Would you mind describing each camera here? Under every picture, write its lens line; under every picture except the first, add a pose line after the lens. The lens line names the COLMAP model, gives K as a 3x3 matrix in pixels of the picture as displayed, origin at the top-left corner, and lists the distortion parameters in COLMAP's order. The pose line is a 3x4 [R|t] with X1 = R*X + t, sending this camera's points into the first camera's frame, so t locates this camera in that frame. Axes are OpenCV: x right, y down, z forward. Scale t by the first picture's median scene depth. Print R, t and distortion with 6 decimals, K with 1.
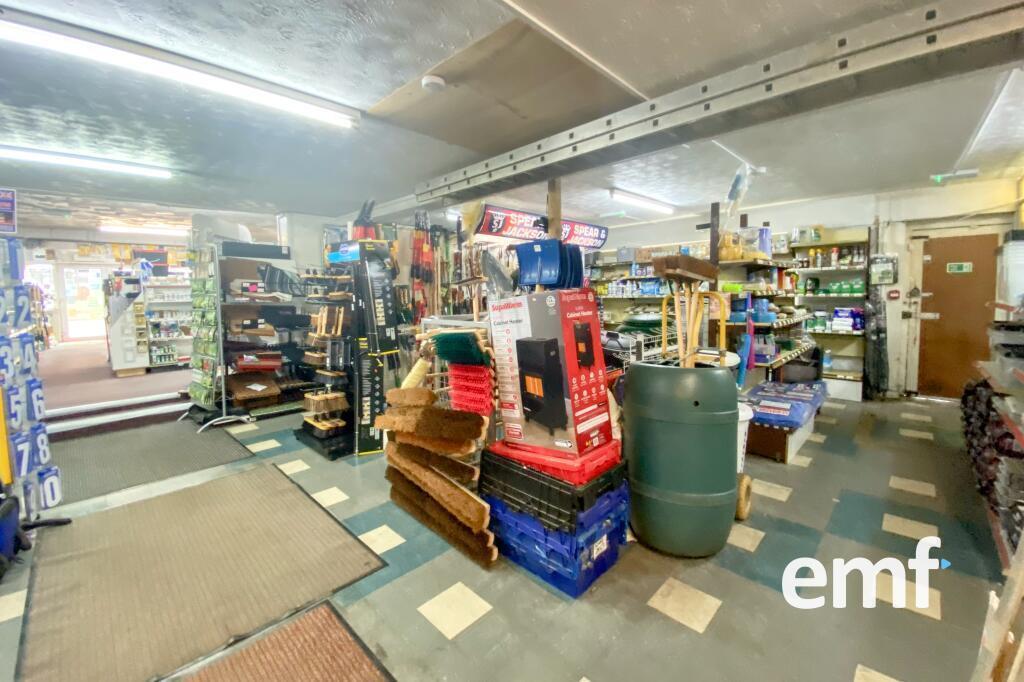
lens RADIAL K [[415.4, 0, 484.7], [0, 415.4, 314.9], [0, 0, 1]] dist [-0.001378, -0.000246]
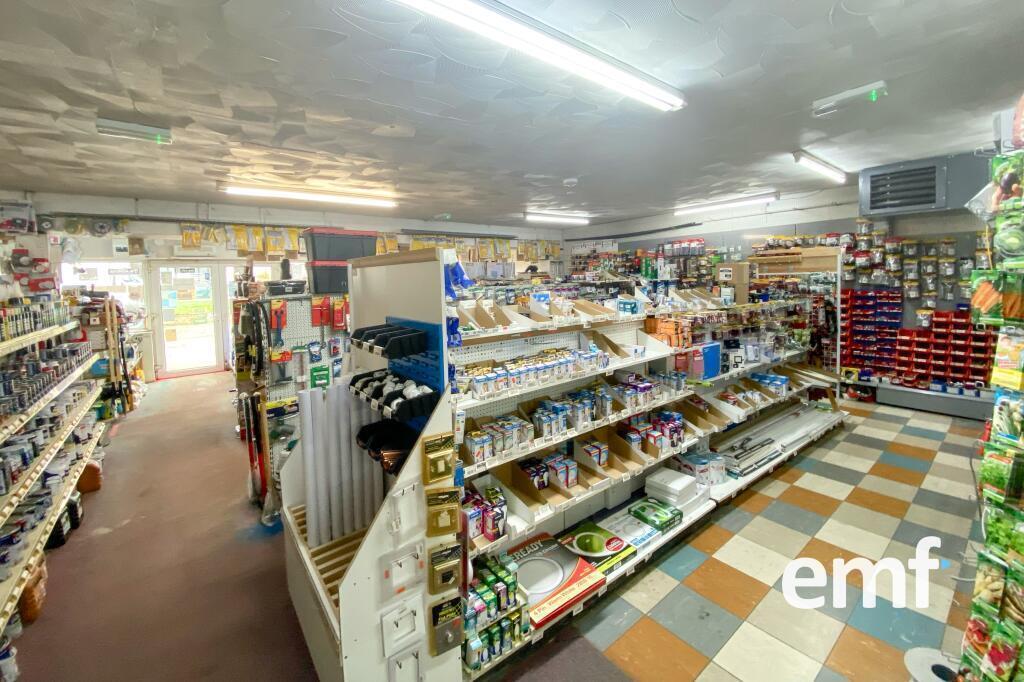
lens RADIAL K [[412.4, 0, 511.5], [0, 412.4, 299.8], [0, 0, 1]] dist [0.024080, -0.017676]
pose [[0.995353, -0.004201, -0.096198, -0.484509], [0.003979, 0.999989, -0.002495, -0.068293], [0.096207, 0.002101, 0.995359, 0.486005]]
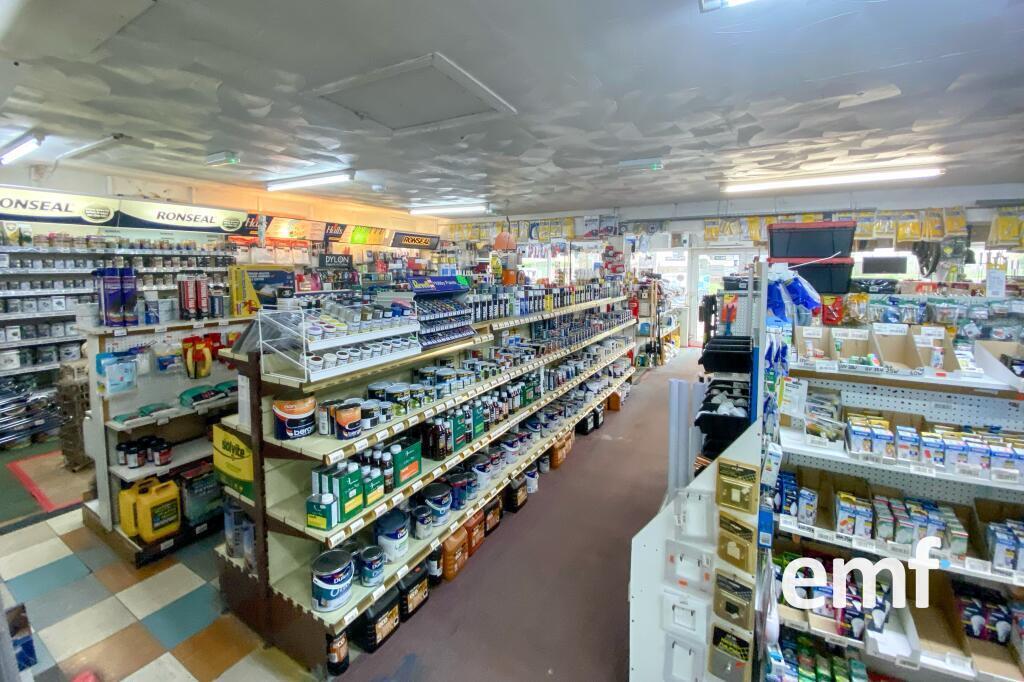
lens RADIAL K [[420.8, 0, 509.8], [0, 420.8, 298.1], [0, 0, 1]] dist [-0.002435, -0.000360]
pose [[0.283405, 0.090391, -0.954731, -0.417325], [-0.063392, 0.995136, 0.075399, -0.081186], [0.956903, 0.039154, 0.287757, 0.513960]]
